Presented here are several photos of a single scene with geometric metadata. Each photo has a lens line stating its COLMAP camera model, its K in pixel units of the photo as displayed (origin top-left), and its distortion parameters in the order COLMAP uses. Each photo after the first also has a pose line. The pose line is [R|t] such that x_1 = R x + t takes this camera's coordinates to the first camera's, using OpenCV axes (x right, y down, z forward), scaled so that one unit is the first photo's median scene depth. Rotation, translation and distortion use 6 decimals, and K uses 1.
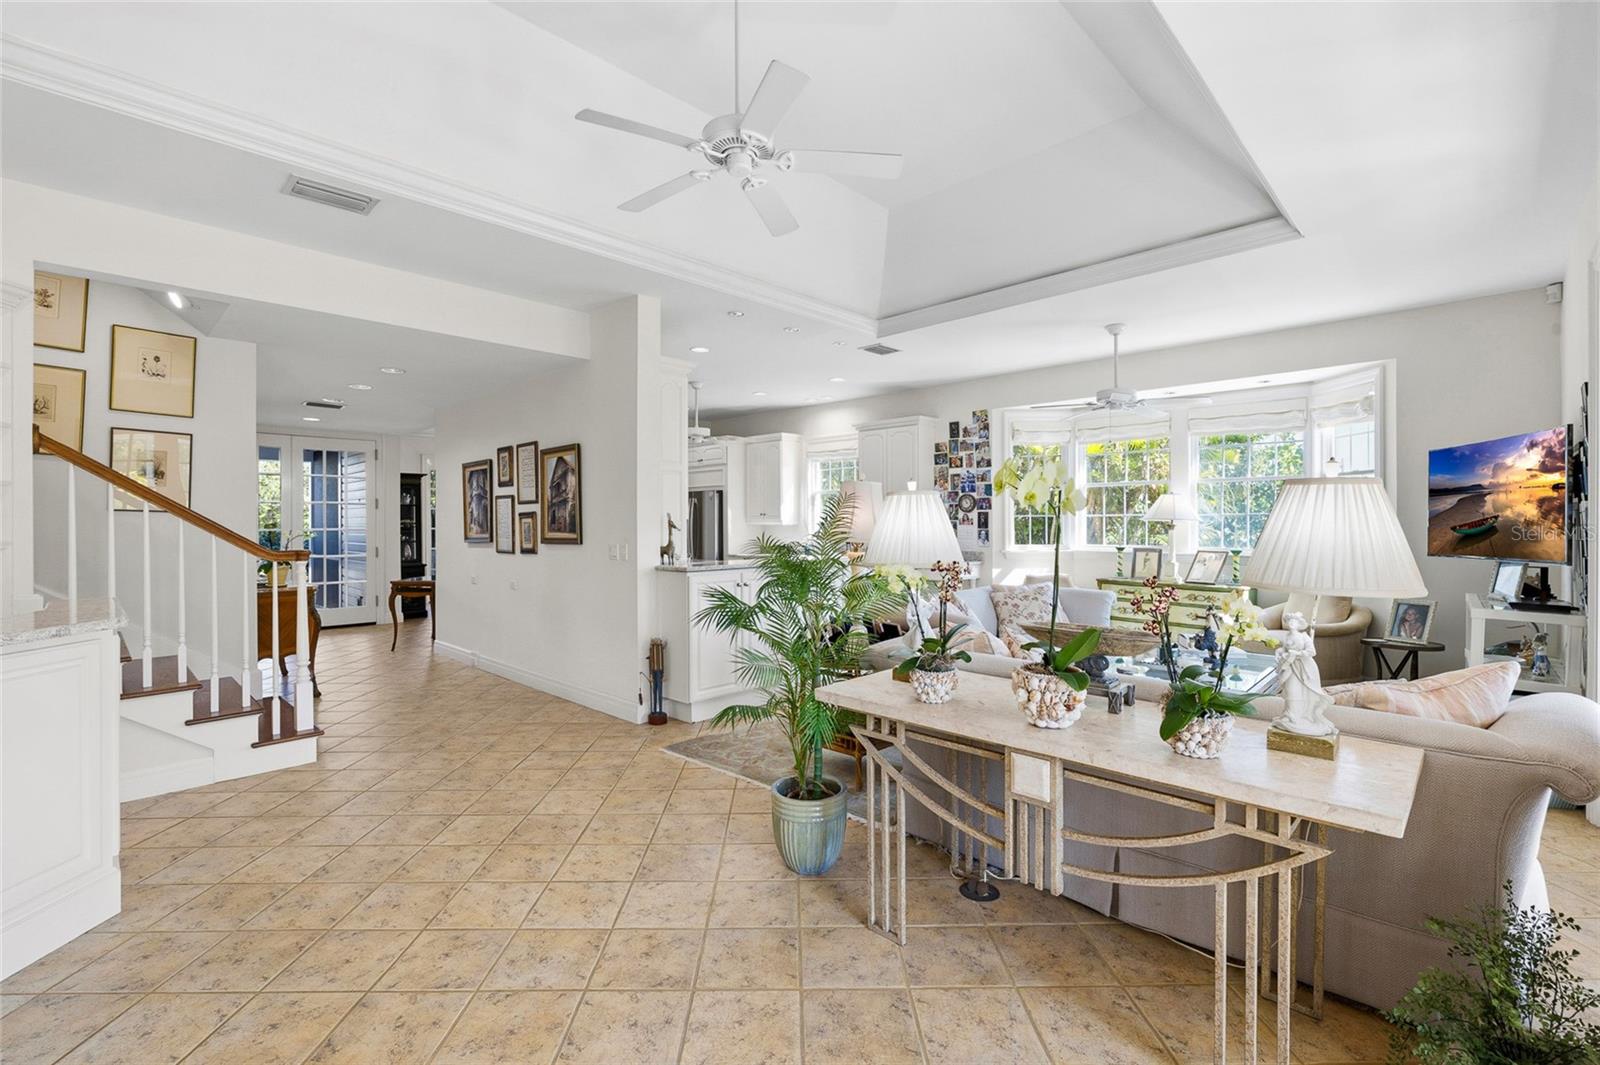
lens RADIAL K [[710.6, 0, 798.5], [0, 710.6, 518.1], [0, 0, 1]] dist [-0.001362, -0.000167]
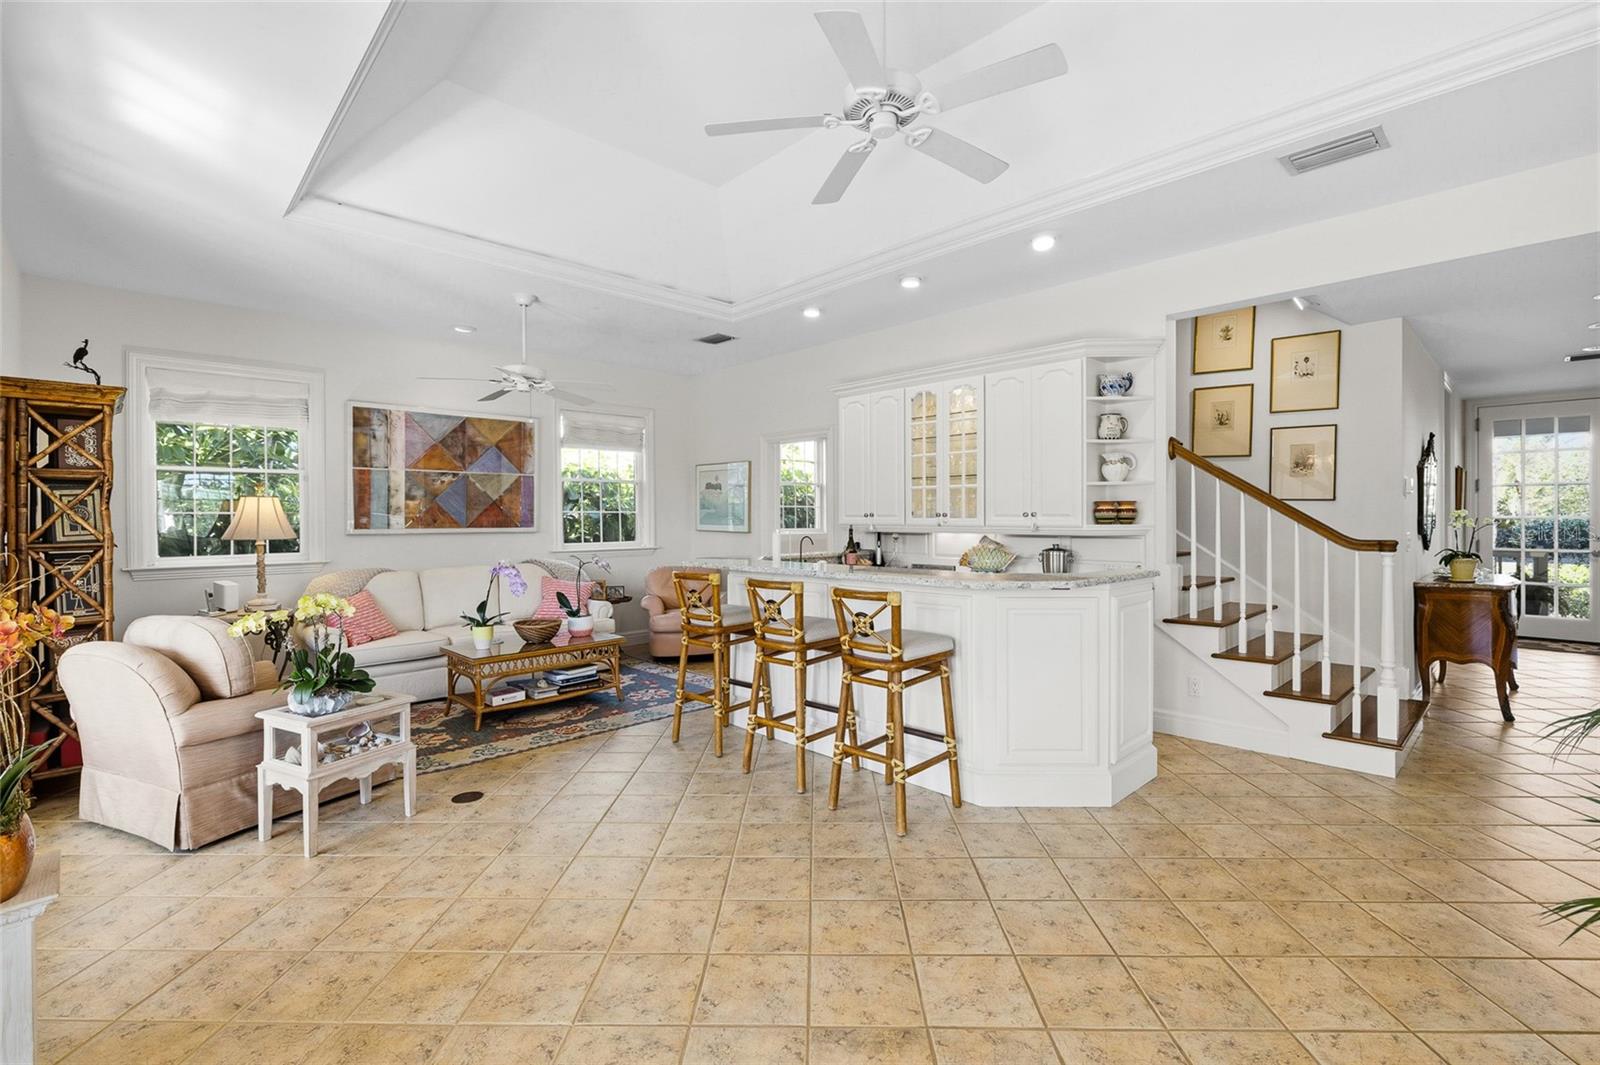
lens RADIAL K [[710.6, 0, 798.5], [0, 710.6, 518.1], [0, 0, 1]] dist [-0.001362, -0.000167]
pose [[-0.033318, 0.007097, -0.999420, 0.200158], [0.015635, 0.999856, 0.006579, -0.000953], [0.999322, -0.015407, -0.033425, 0.244257]]
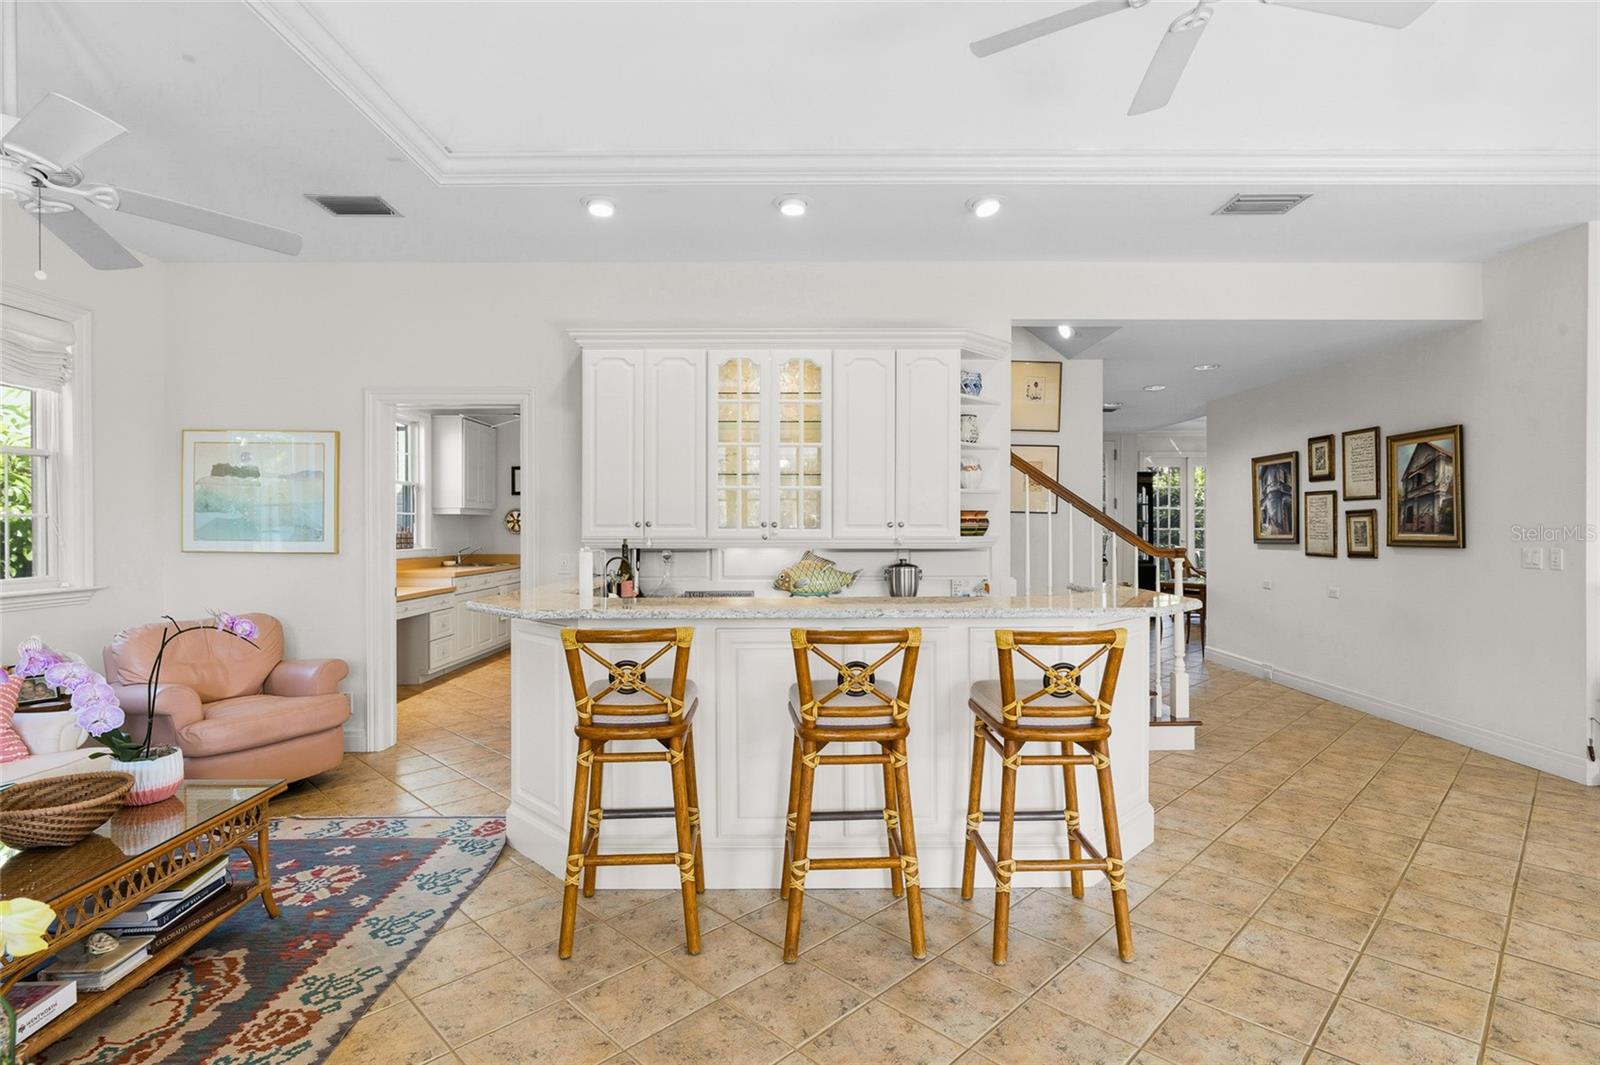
lens RADIAL K [[791.2, 0, 799.4], [0, 791.2, 527.8], [0, 0, 1]] dist [-0.003581, 0.001475]
pose [[0.699440, 0.004110, -0.714679, -0.222313], [0.005981, 0.999915, 0.011604, -0.002044], [0.714666, -0.012391, 0.699356, -0.204900]]
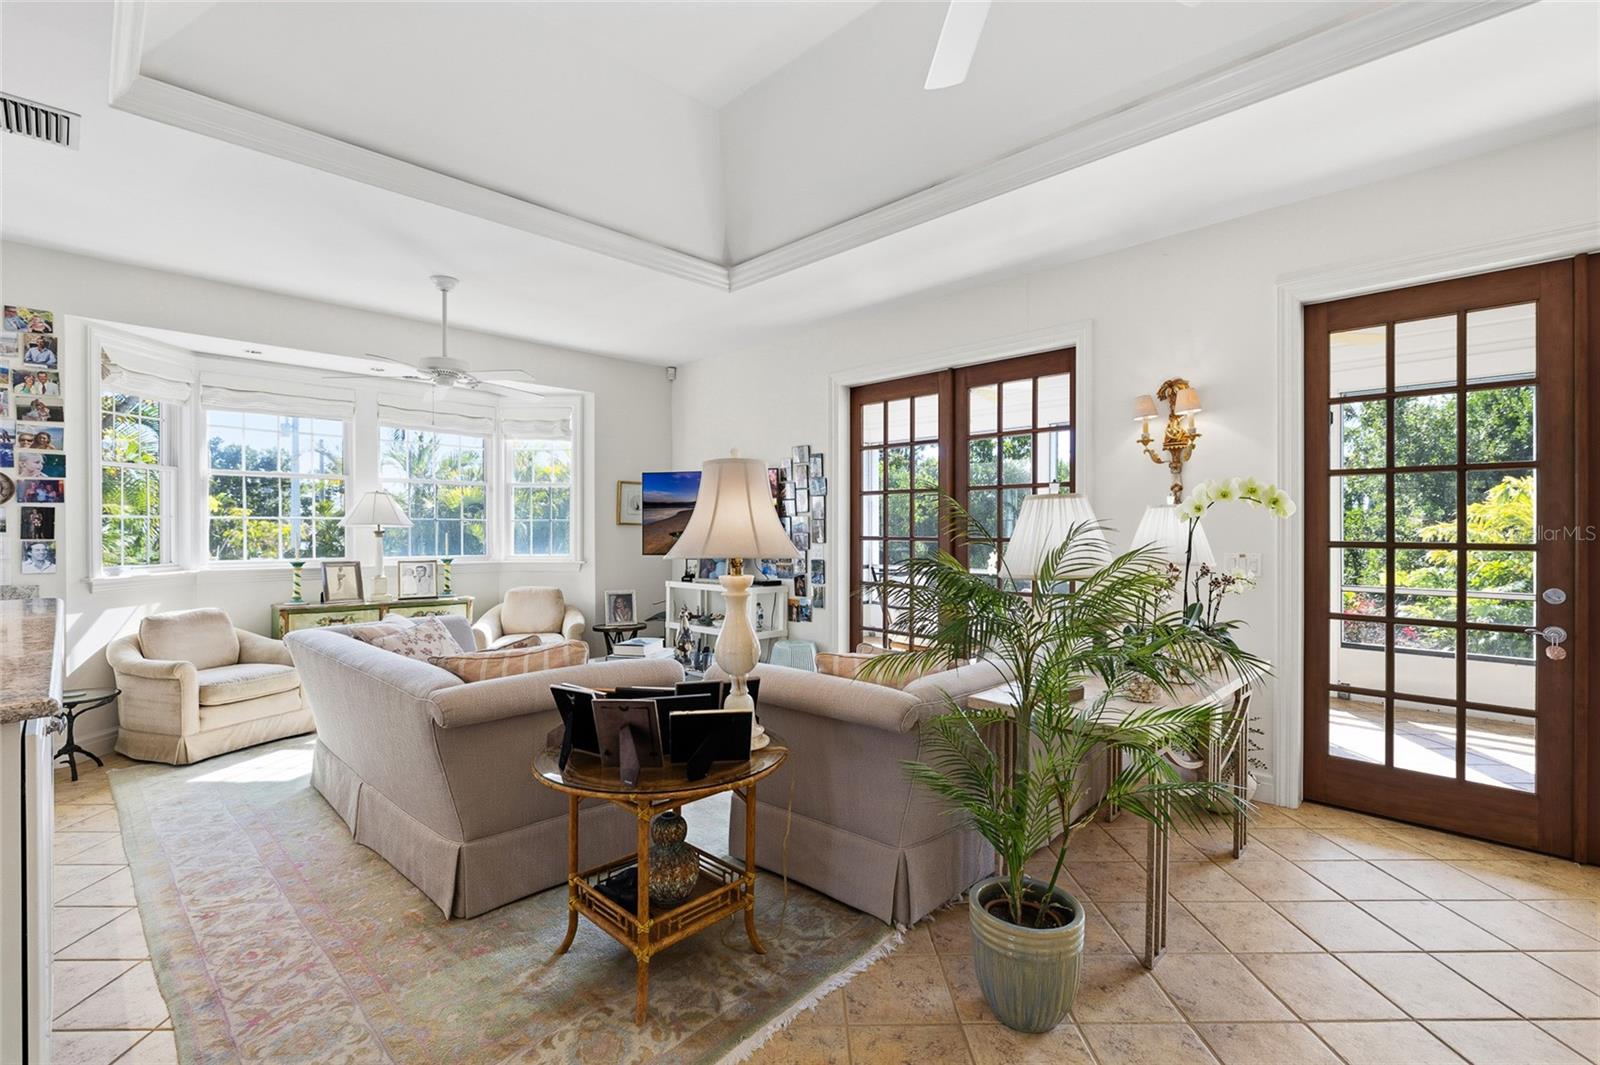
lens RADIAL K [[739.3, 0, 800.0], [0, 739.3, 532.5], [0, 0, 1]] dist [0.002175, 0.000432]
pose [[0.003657, -0.003009, 0.999989, -0.474222], [-0.006953, 0.999971, 0.003034, 0.007749], [-0.999969, -0.006964, 0.003636, 0.752522]]
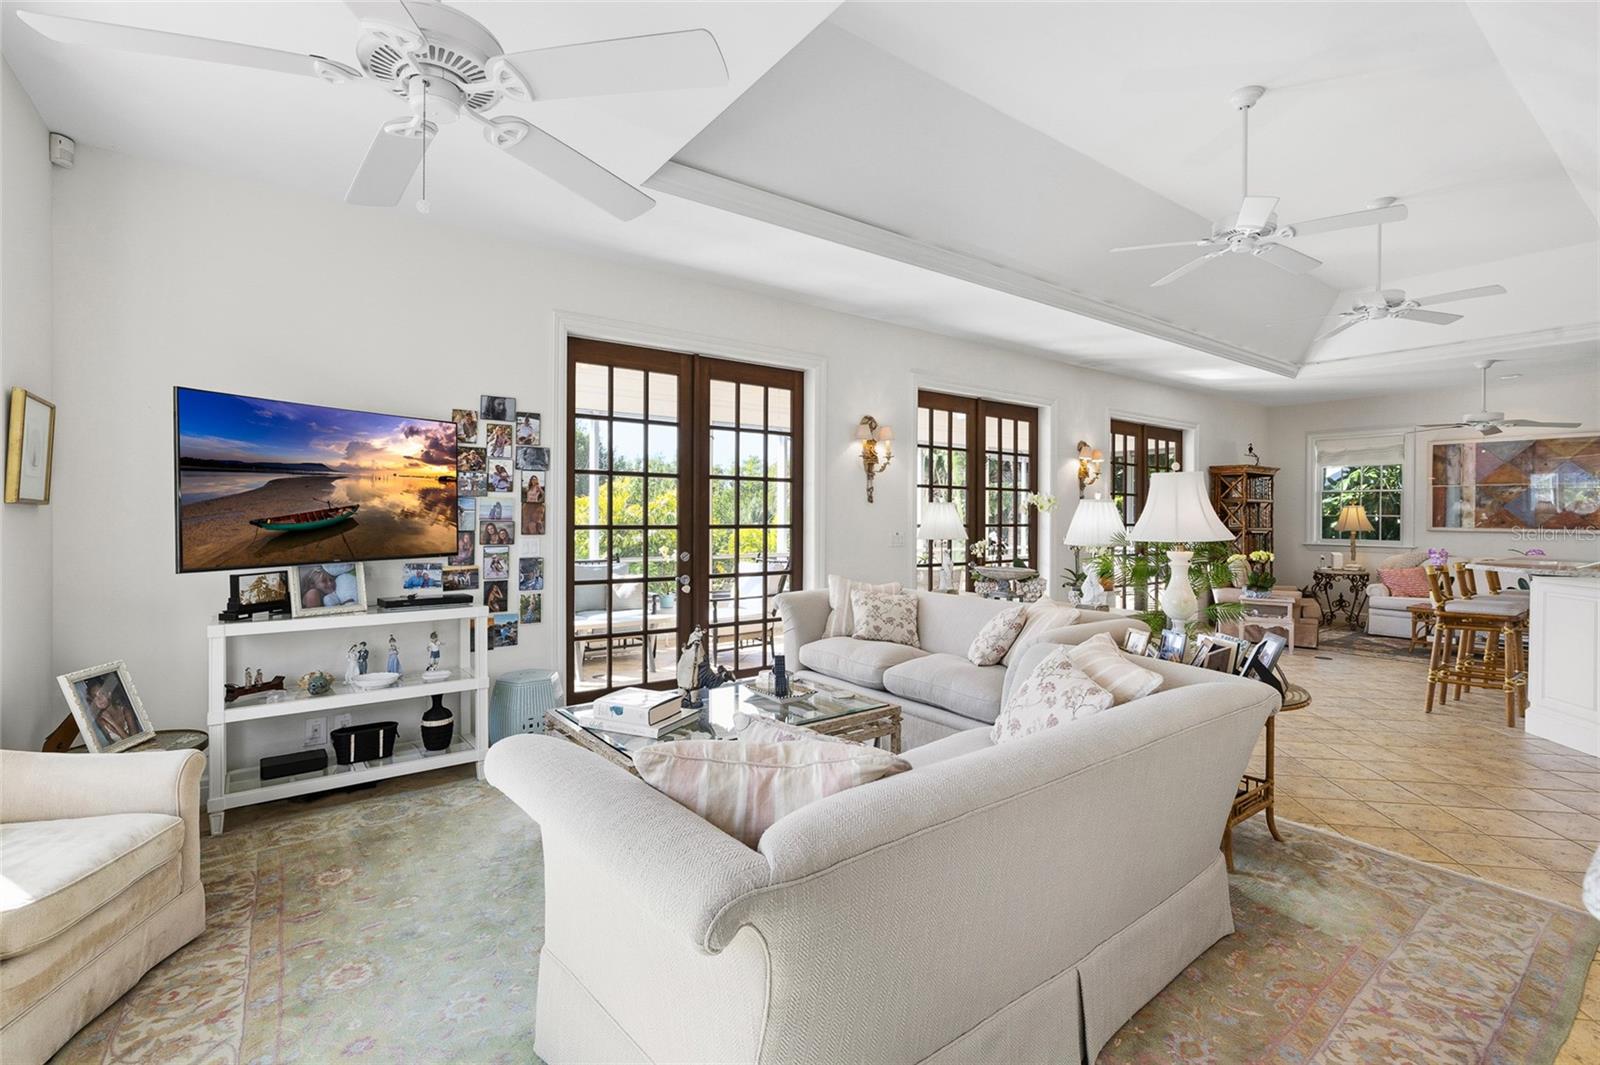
lens RADIAL K [[710.6, 0, 798.5], [0, 710.6, 518.1], [0, 0, 1]] dist [-0.001362, -0.000167]
pose [[-0.985404, -0.005089, 0.170154, 0.318525], [-0.005788, 0.999977, -0.003612, 0.009723], [-0.170131, -0.004544, -0.985411, 1.558646]]
